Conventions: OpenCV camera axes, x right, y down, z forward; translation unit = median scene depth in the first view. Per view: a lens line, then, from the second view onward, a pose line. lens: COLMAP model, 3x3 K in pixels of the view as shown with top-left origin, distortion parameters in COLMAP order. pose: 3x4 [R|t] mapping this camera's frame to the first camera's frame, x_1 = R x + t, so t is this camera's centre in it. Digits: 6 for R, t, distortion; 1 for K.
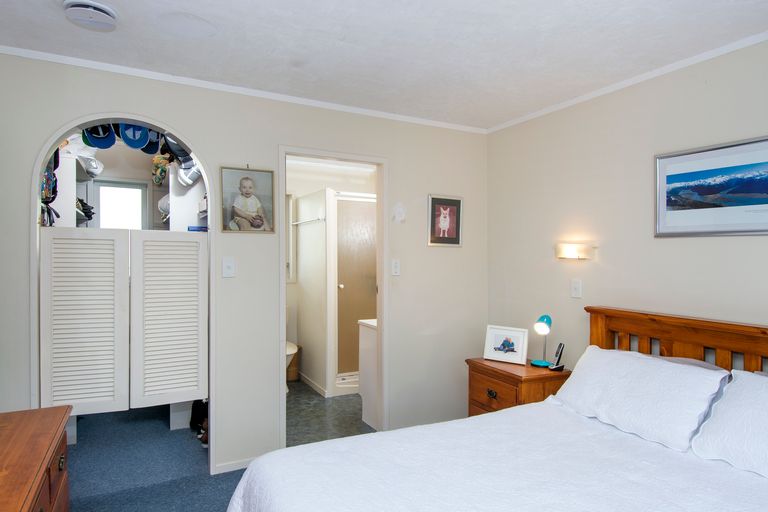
lens RADIAL K [[463.6, 0, 383.6], [0, 463.6, 257.8], [0, 0, 1]] dist [0.001128, -0.000144]
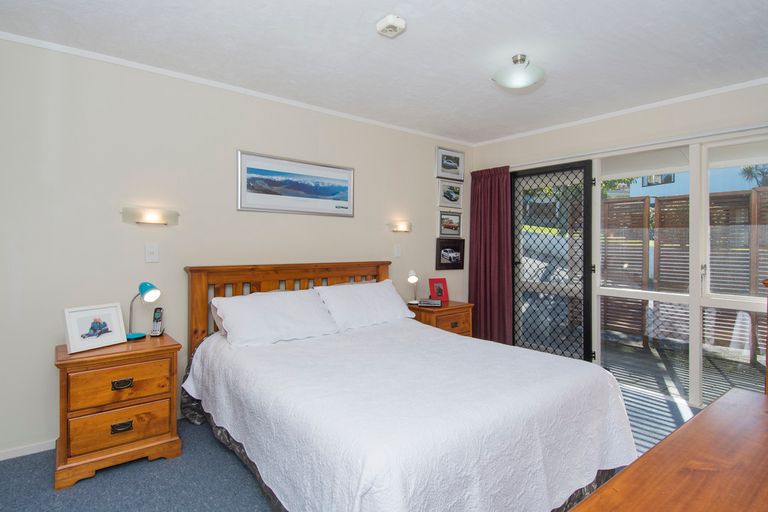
lens RADIAL K [[405.8, 0, 380.9], [0, 405.8, 234.4], [0, 0, 1]] dist [0.002303, 0.000232]
pose [[-0.191085, 0.000246, 0.981573, -0.681297], [-0.005786, 0.999982, -0.001377, 0.027619], [-0.981556, -0.005942, -0.191081, 0.818916]]
